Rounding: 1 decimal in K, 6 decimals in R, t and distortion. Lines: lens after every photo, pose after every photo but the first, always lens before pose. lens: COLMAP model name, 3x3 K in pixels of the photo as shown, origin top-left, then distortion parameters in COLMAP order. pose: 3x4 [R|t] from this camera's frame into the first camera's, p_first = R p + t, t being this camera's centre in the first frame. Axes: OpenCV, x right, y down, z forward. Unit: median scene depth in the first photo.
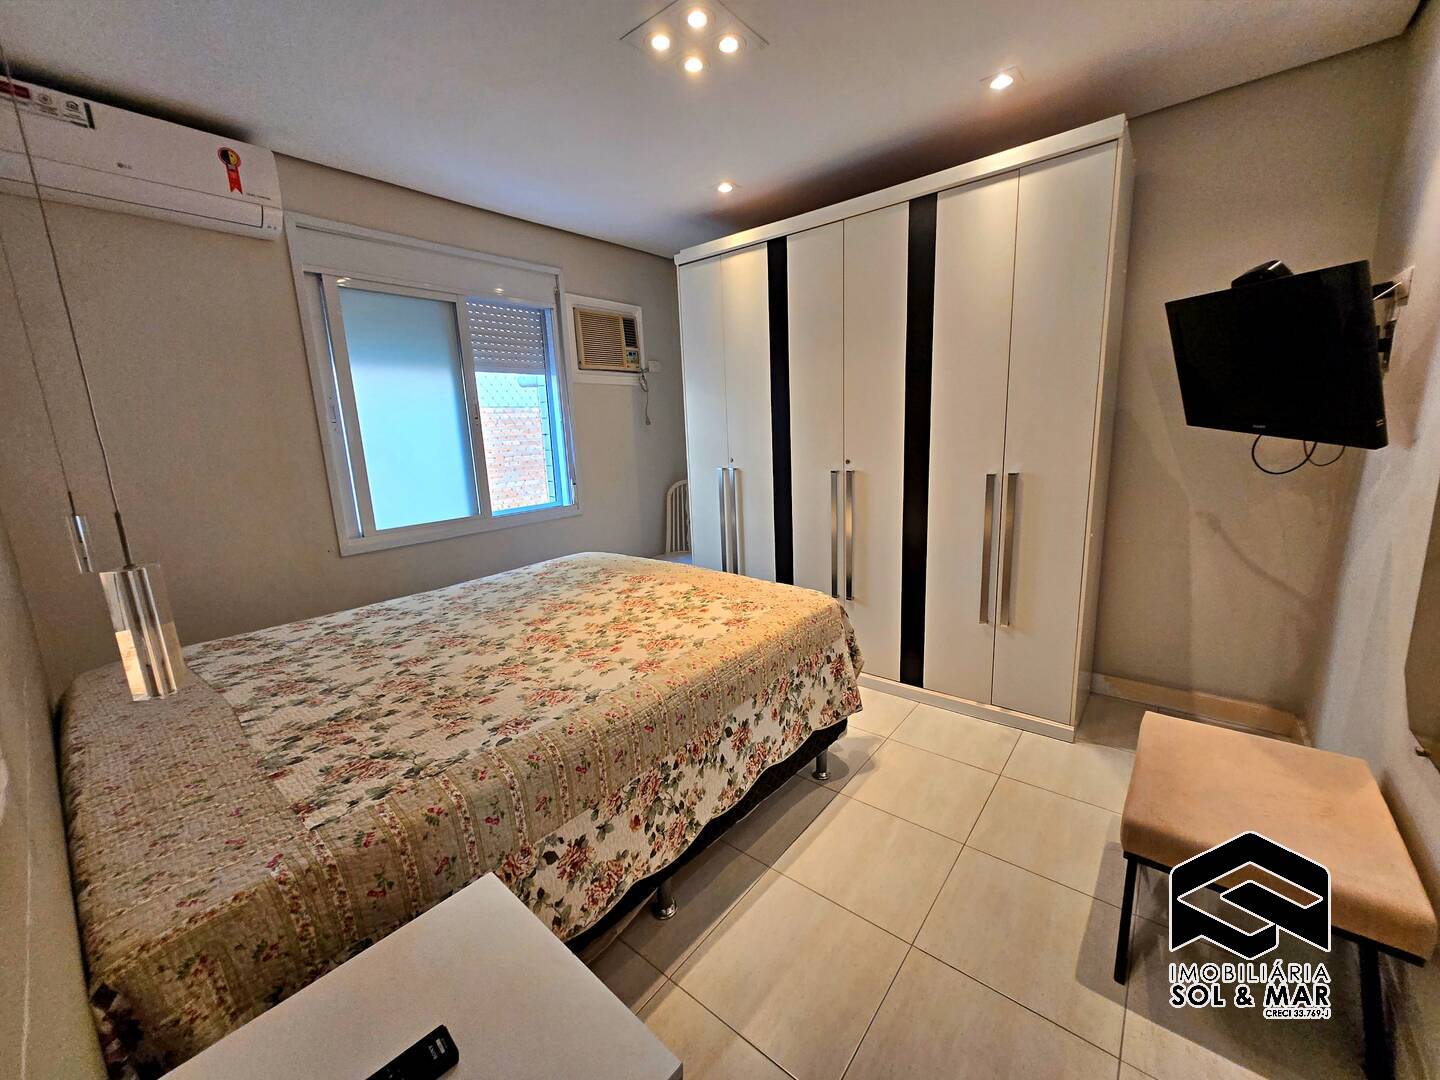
lens RADIAL K [[566.1, 0, 718.7], [0, 566.1, 540.0], [0, 0, 1]] dist [0.002959, -0.000036]
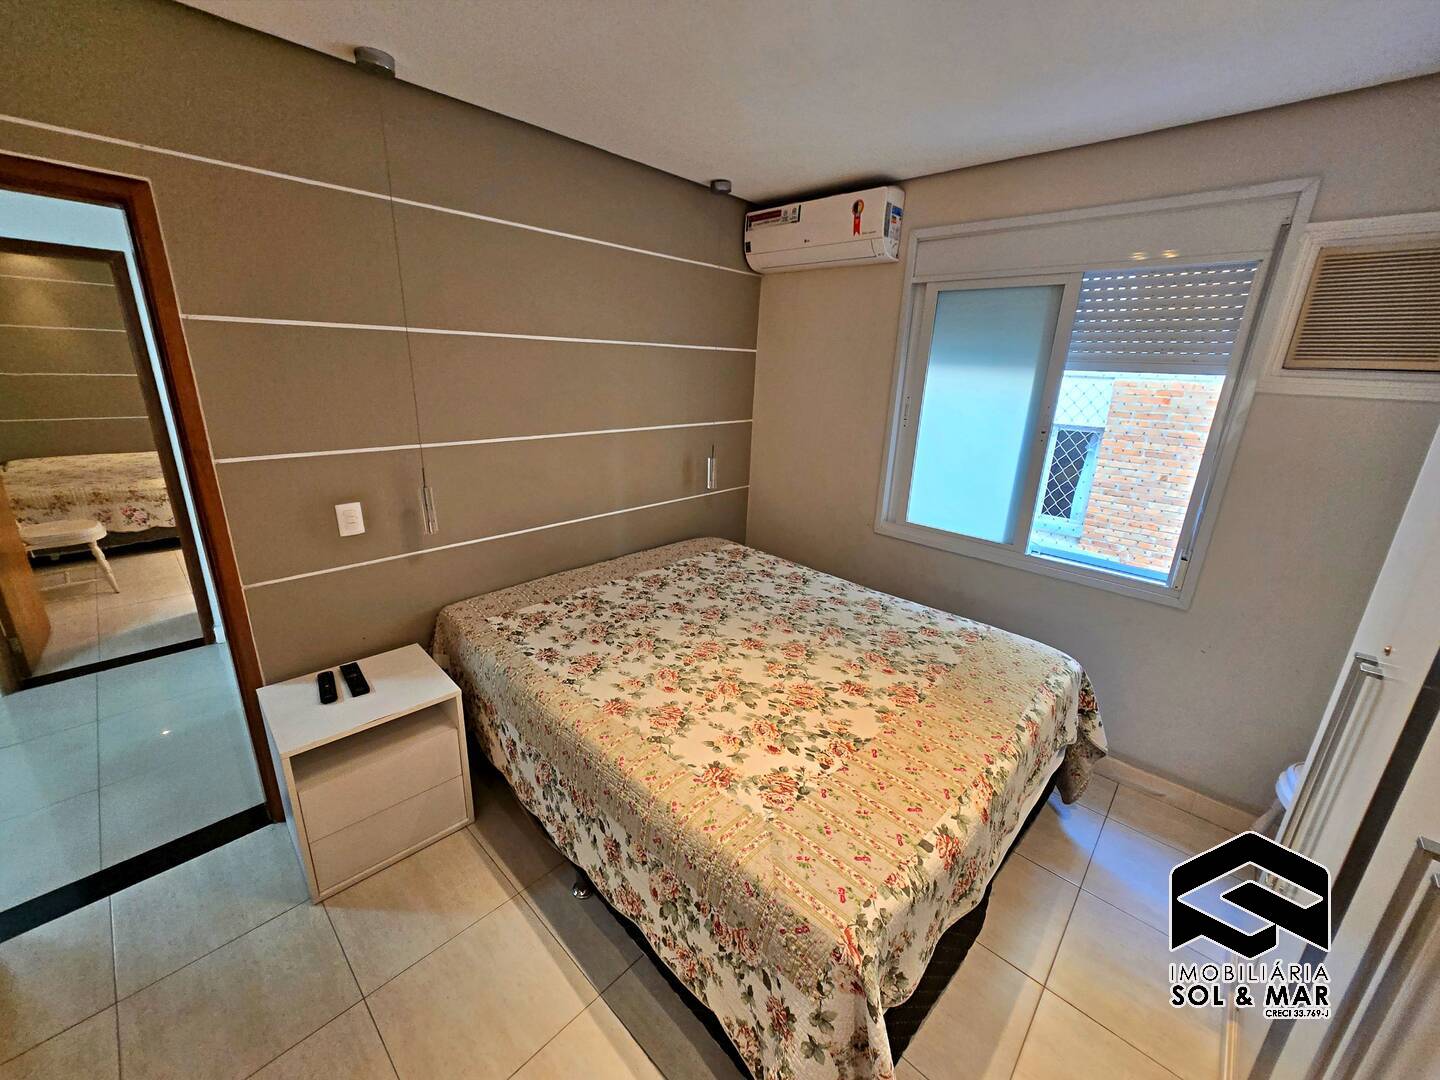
lens RADIAL K [[566.1, 0, 720.8], [0, 566.1, 533.6], [0, 0, 1]] dist [0.002959, -0.000036]
pose [[-0.068818, 0.329122, -0.941776, 0.670396], [-0.227229, 0.914030, 0.336030, -0.421186], [0.971407, 0.237124, 0.011885, 0.993463]]
